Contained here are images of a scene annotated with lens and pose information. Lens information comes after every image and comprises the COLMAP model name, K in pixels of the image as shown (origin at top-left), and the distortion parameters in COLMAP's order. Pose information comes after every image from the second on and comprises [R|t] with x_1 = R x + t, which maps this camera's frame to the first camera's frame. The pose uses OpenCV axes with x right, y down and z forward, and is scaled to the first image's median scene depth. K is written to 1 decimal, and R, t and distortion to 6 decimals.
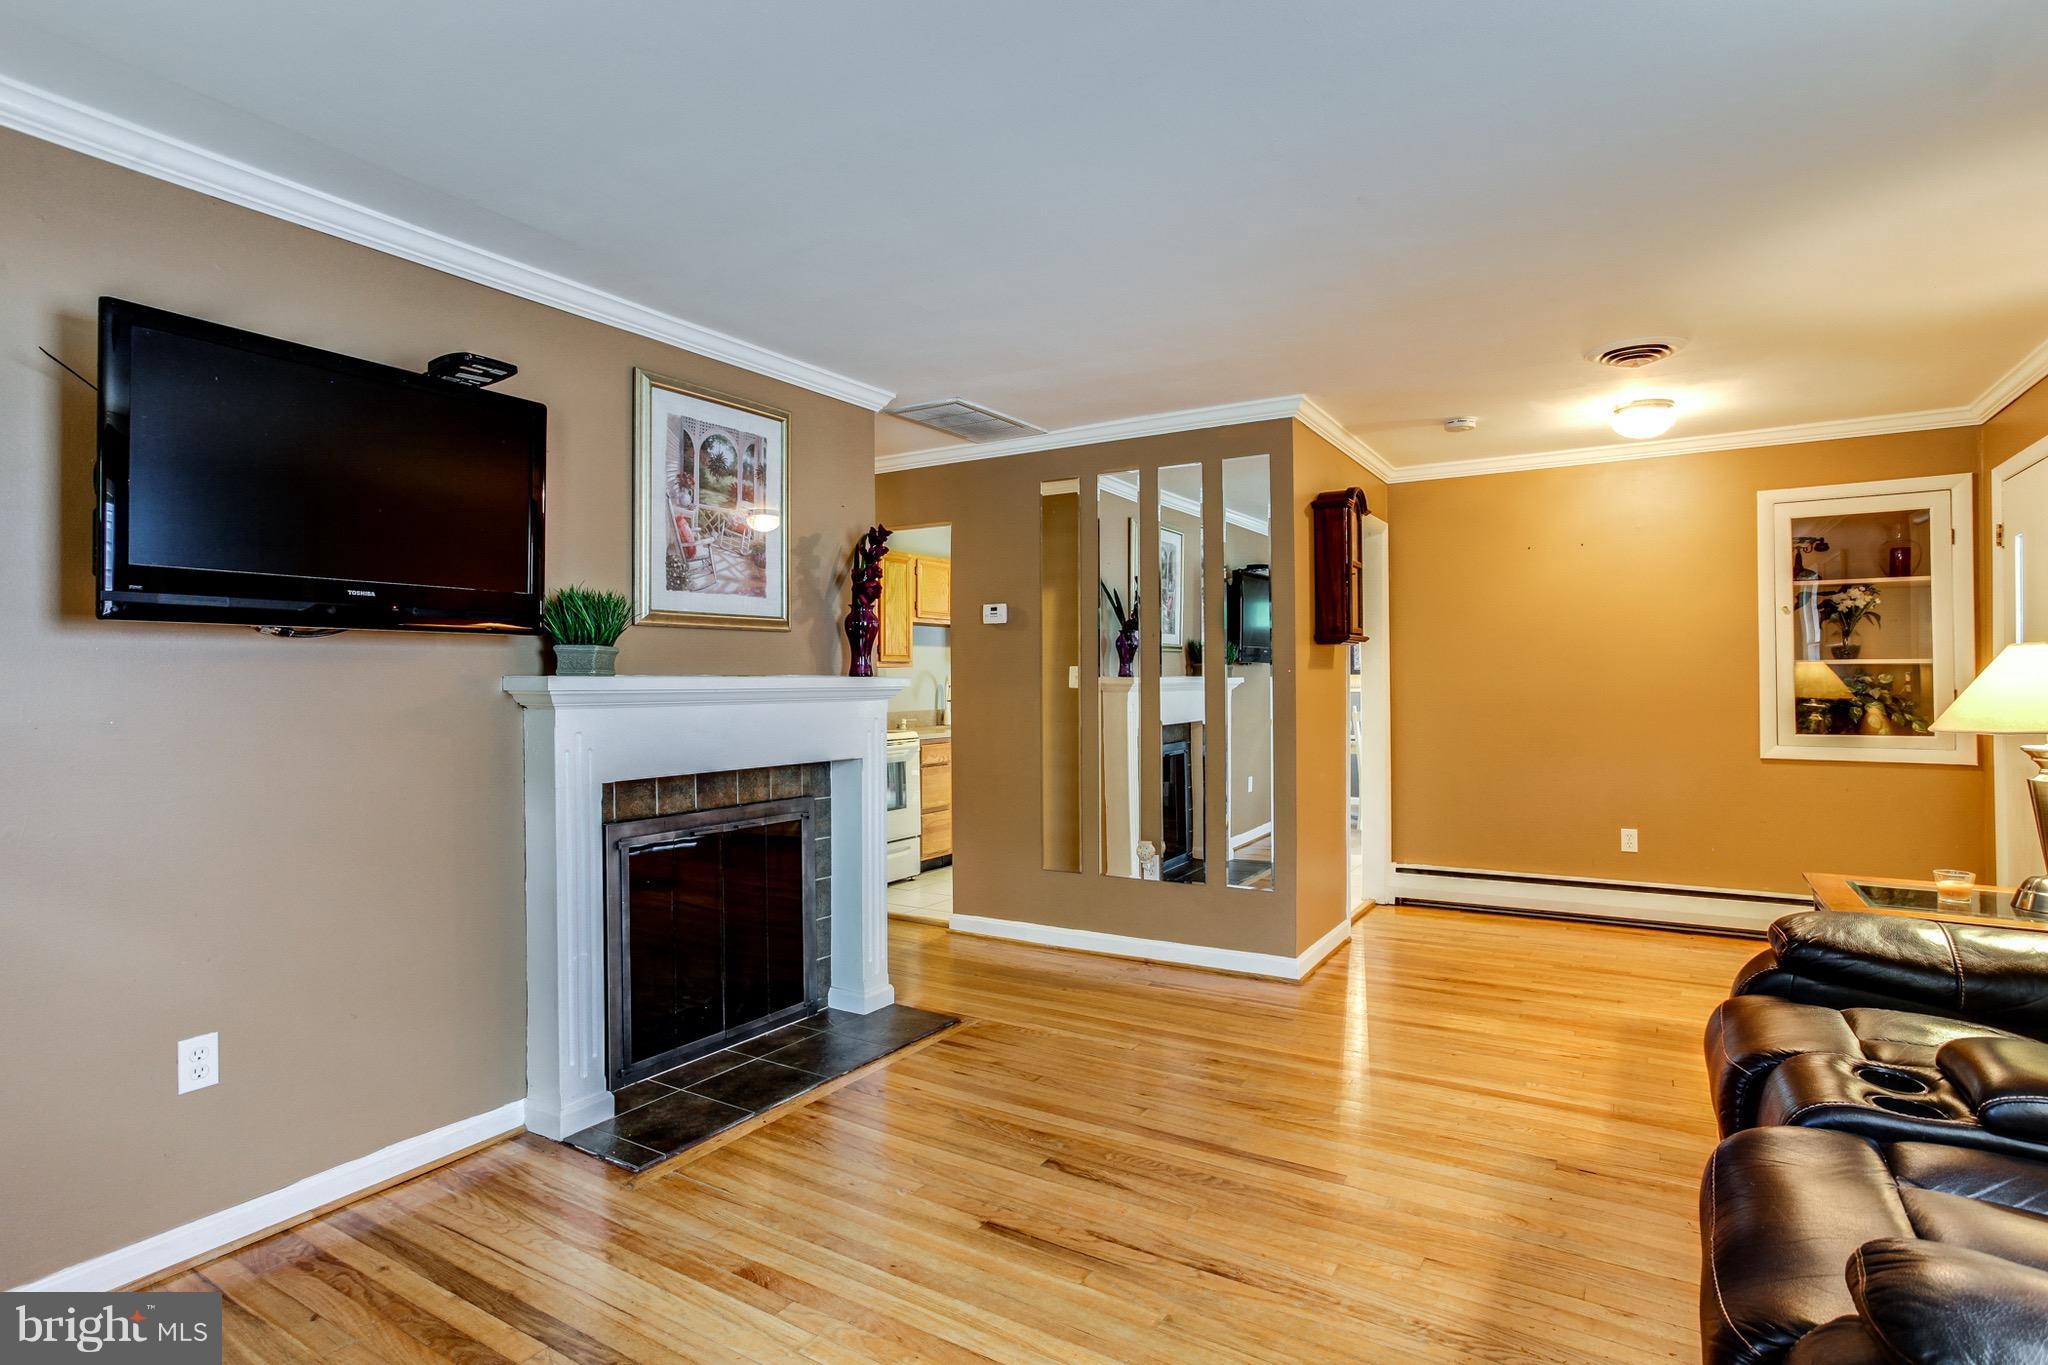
lens RADIAL K [[1050.5, 0, 978.0], [0, 1050.5, 673.5], [0, 0, 1]] dist [-0.044940, 0.000037]
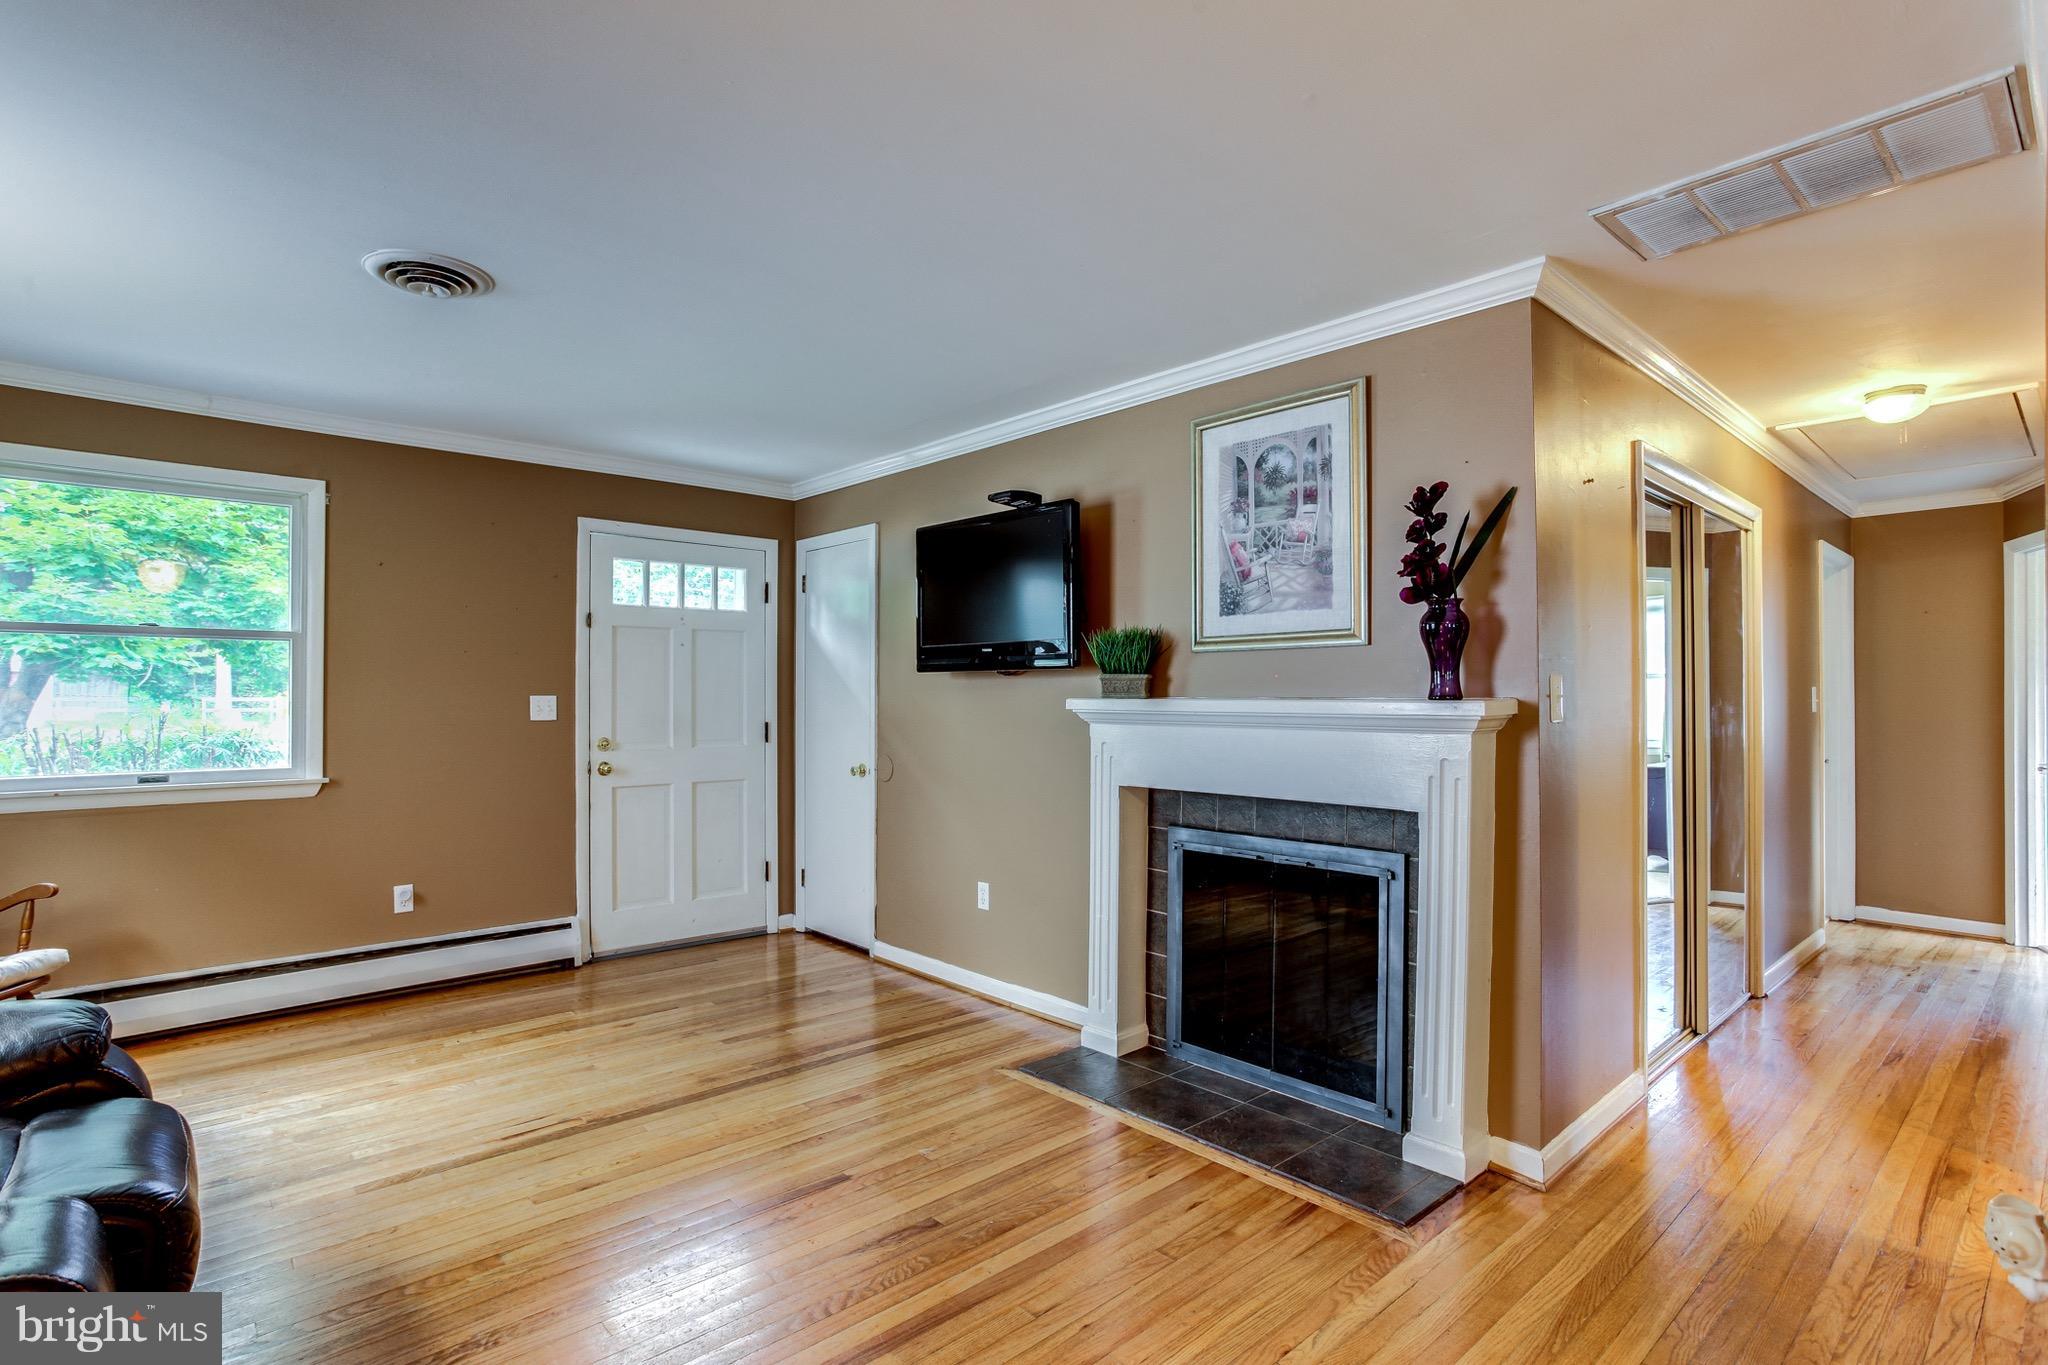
lens RADIAL K [[1009.8, 0, 986.6], [0, 1009.8, 694.4], [0, 0, 1]] dist [-0.041349, 0.000879]
pose [[-0.270447, 0.006788, -0.962711, 0.716683], [0.006860, 0.999963, 0.005124, -0.007903], [0.962710, -0.005218, -0.270484, 1.010299]]
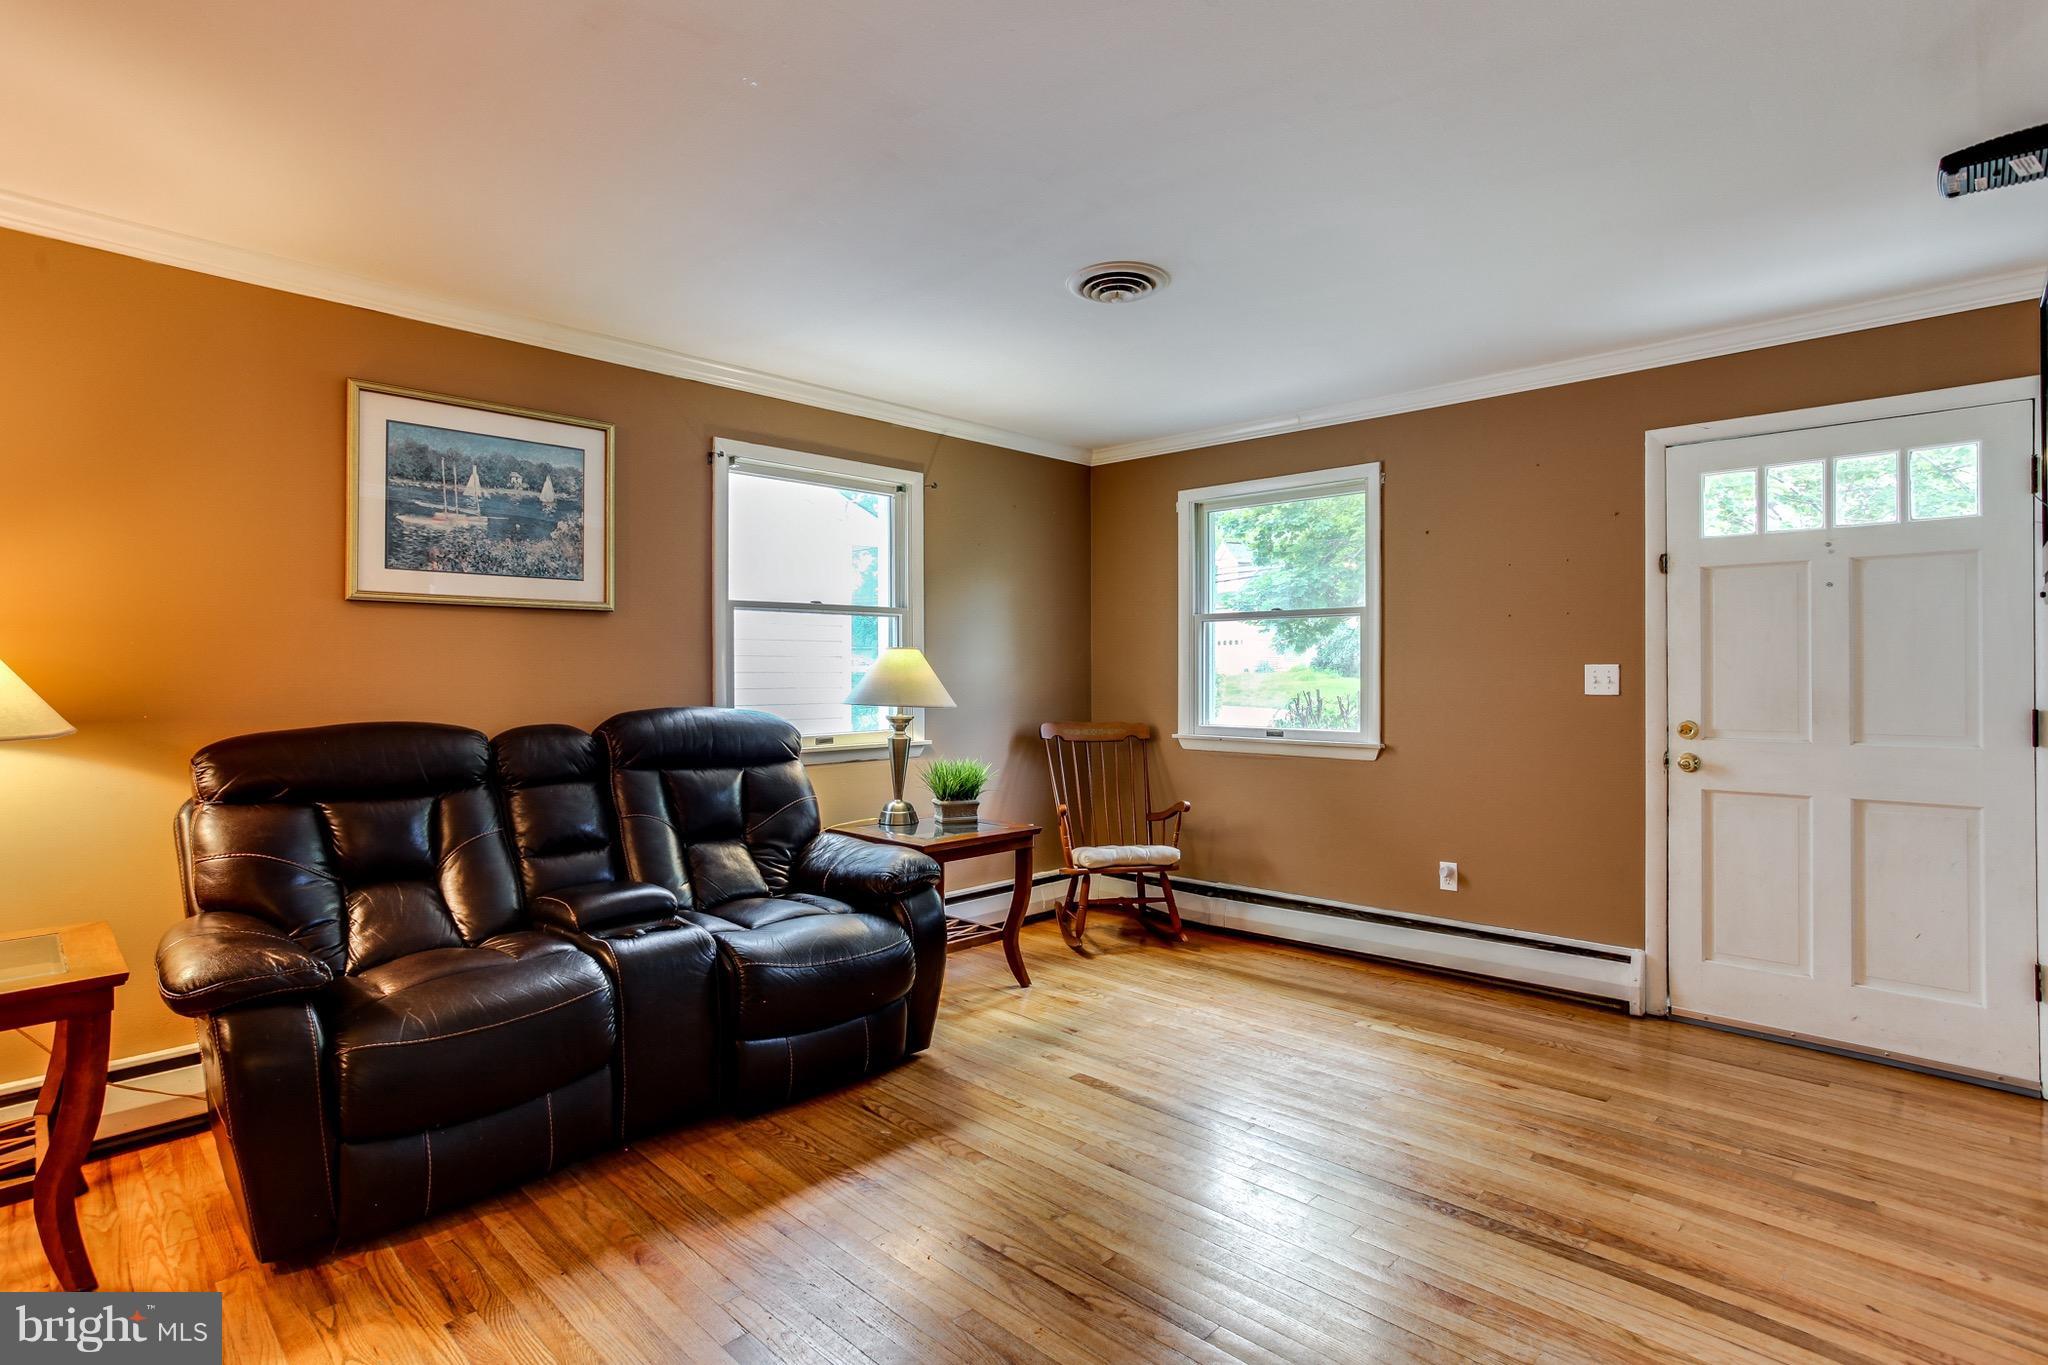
lens RADIAL K [[1020.9, 0, 1018.5], [0, 1020.9, 672.8], [0, 0, 1]] dist [0.000183, 0.000101]
pose [[-0.981710, 0.011851, 0.190015, -0.003623], [0.011914, 0.999929, -0.000812, -0.001096], [-0.190011, 0.001466, -0.981781, 1.276809]]
